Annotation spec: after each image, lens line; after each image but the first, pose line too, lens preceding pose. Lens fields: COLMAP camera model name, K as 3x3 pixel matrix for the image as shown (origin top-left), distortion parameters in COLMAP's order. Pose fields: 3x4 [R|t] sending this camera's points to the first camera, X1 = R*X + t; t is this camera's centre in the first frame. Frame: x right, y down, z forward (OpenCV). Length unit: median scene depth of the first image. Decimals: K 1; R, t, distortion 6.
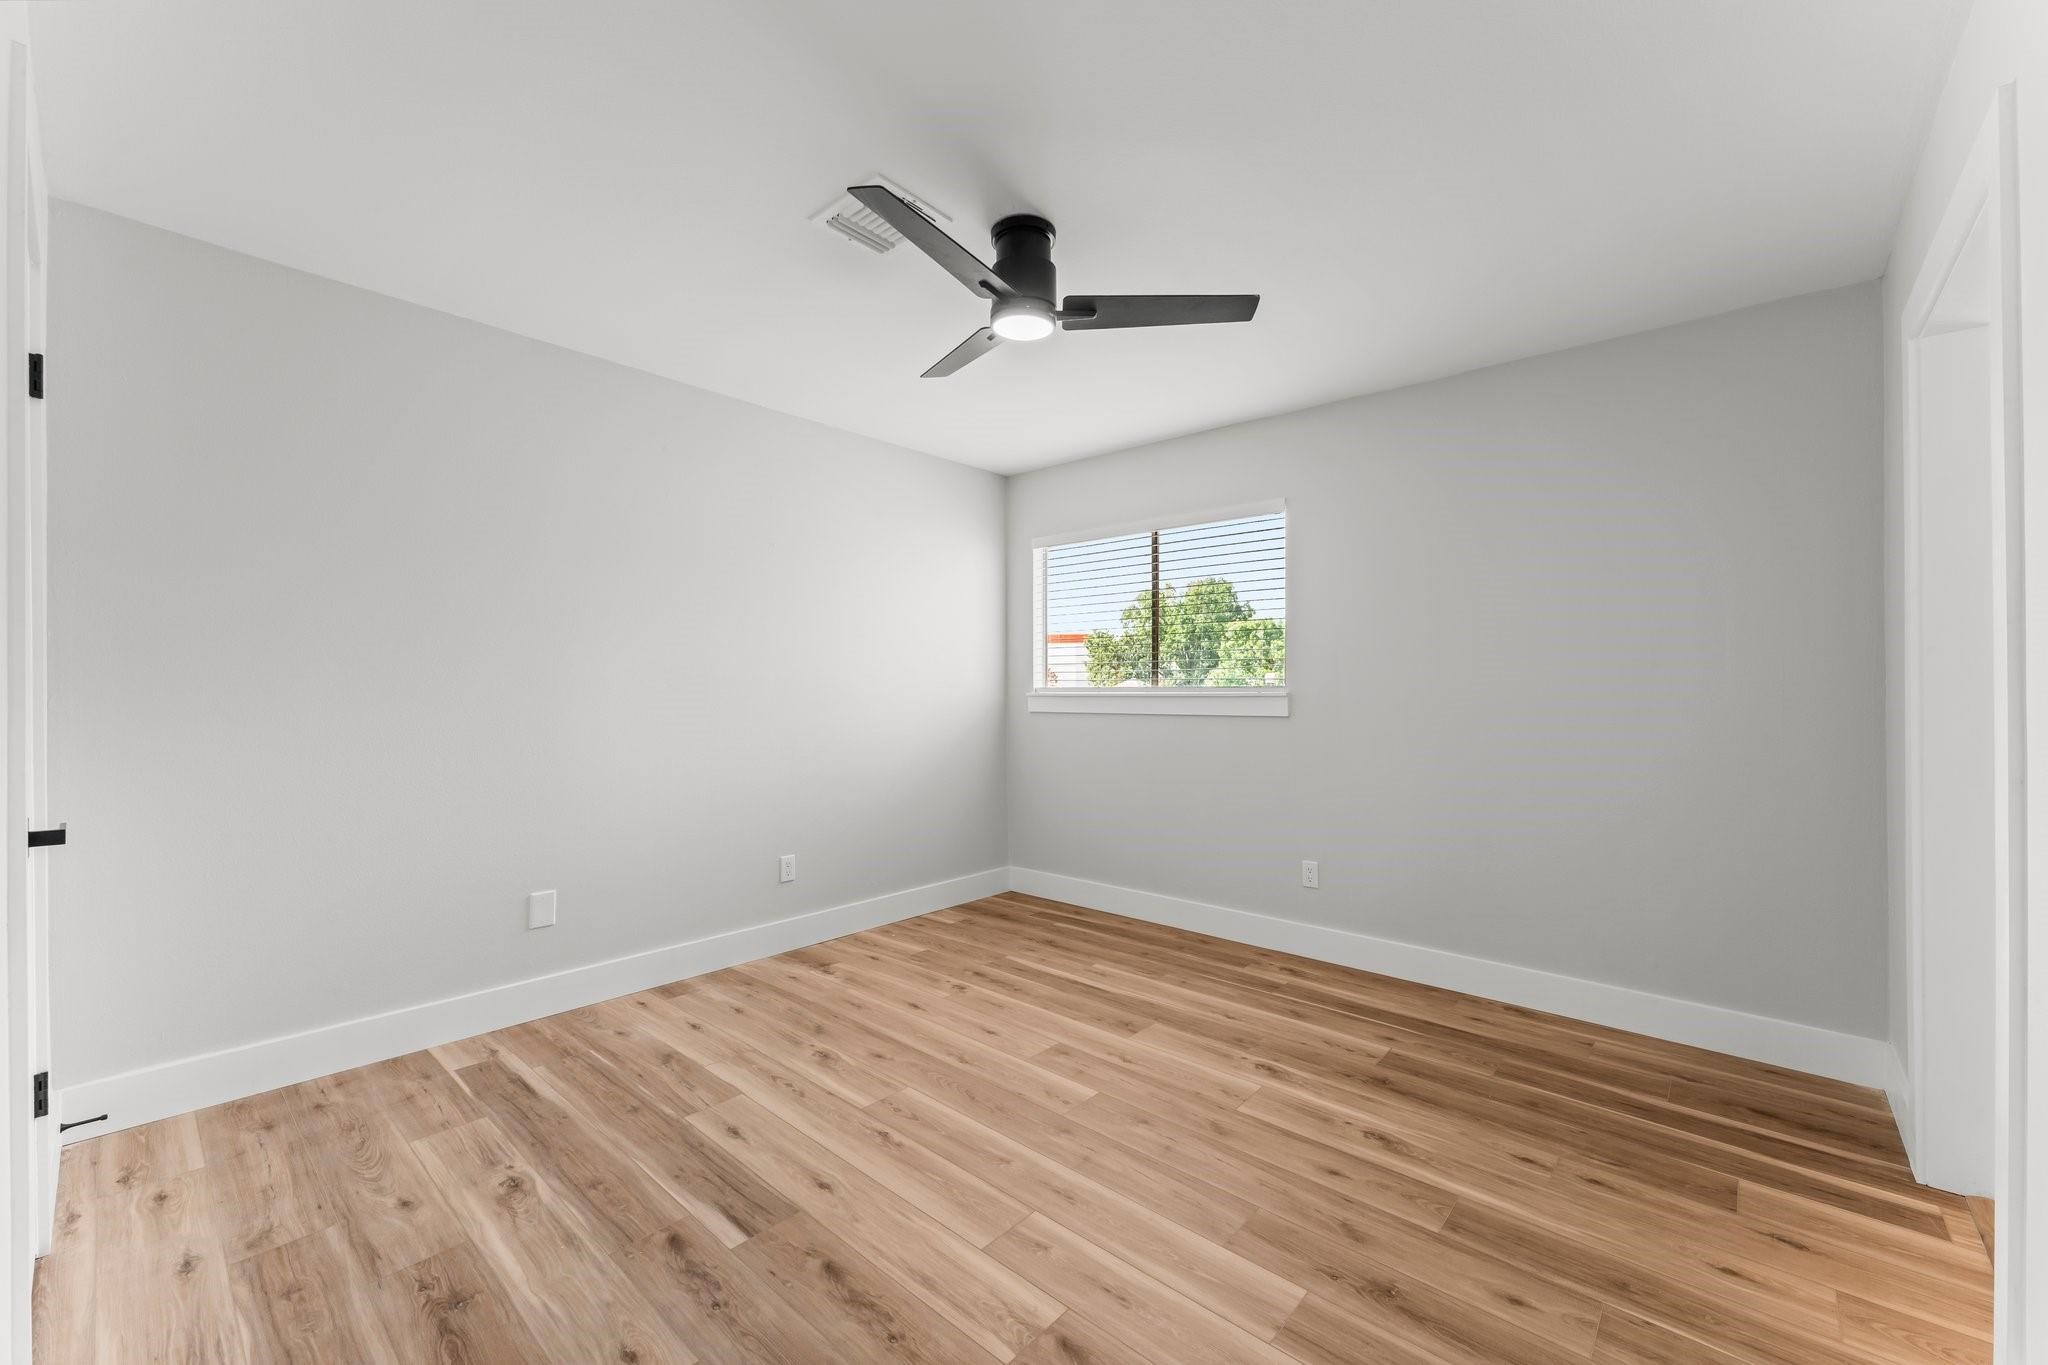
lens RADIAL K [[817.5, 0, 1024.4], [0, 817.5, 685.0], [0, 0, 1]] dist [0.002494, 0.000354]
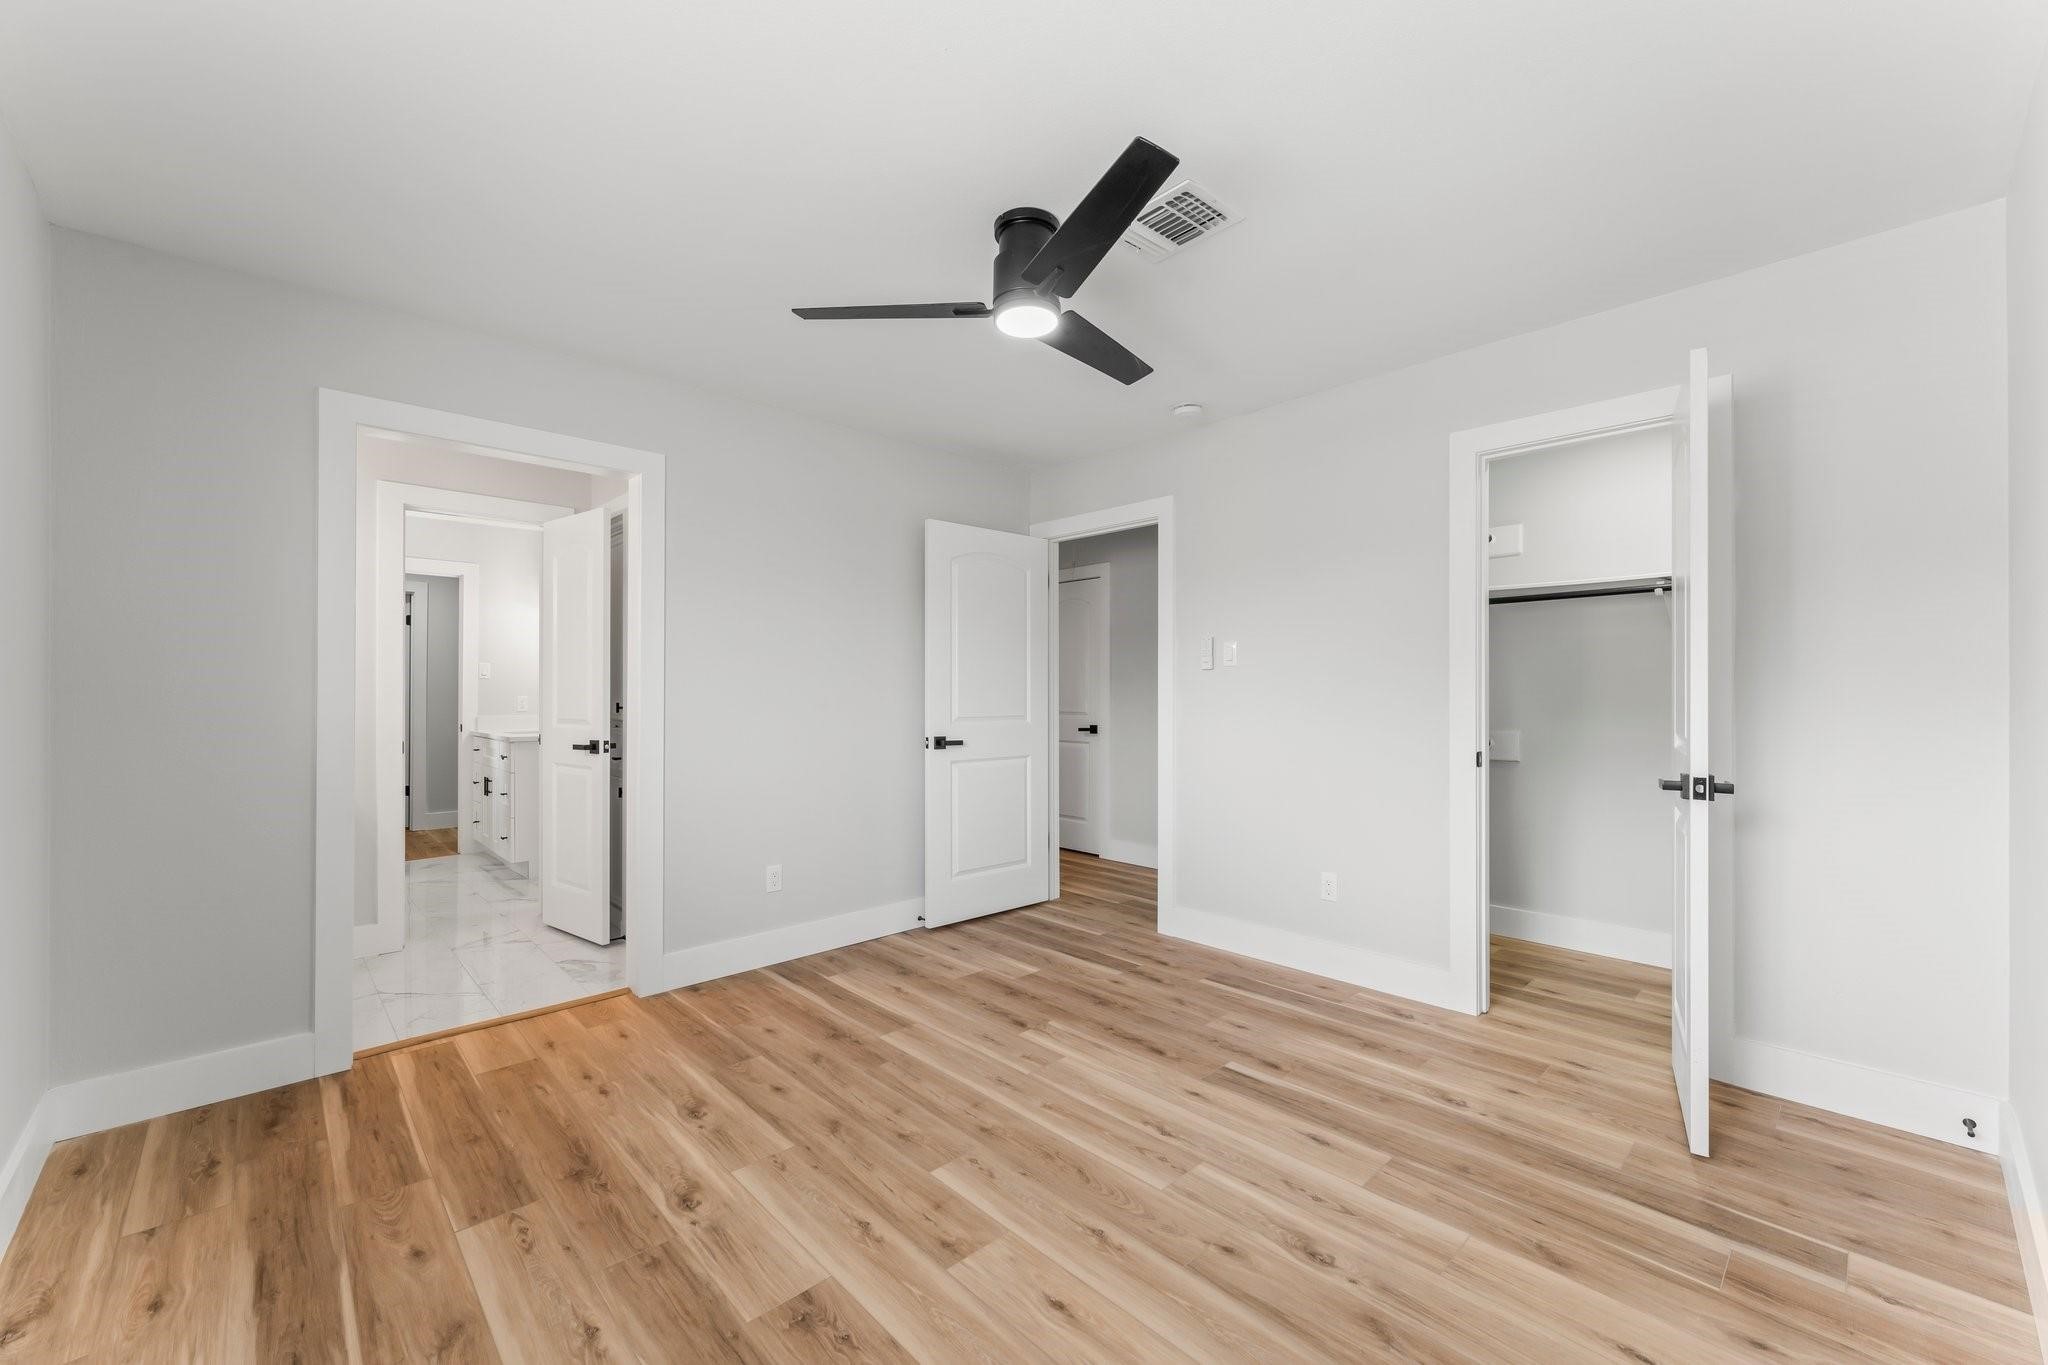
lens RADIAL K [[817.5, 0, 1023.5], [0, 817.5, 689.3], [0, 0, 1]] dist [0.002494, 0.000354]
pose [[-0.996125, -0.000555, 0.087946, -0.083159], [-0.001253, 0.999968, -0.007876, 0.008610], [-0.087939, -0.007956, -0.996094, 1.957552]]
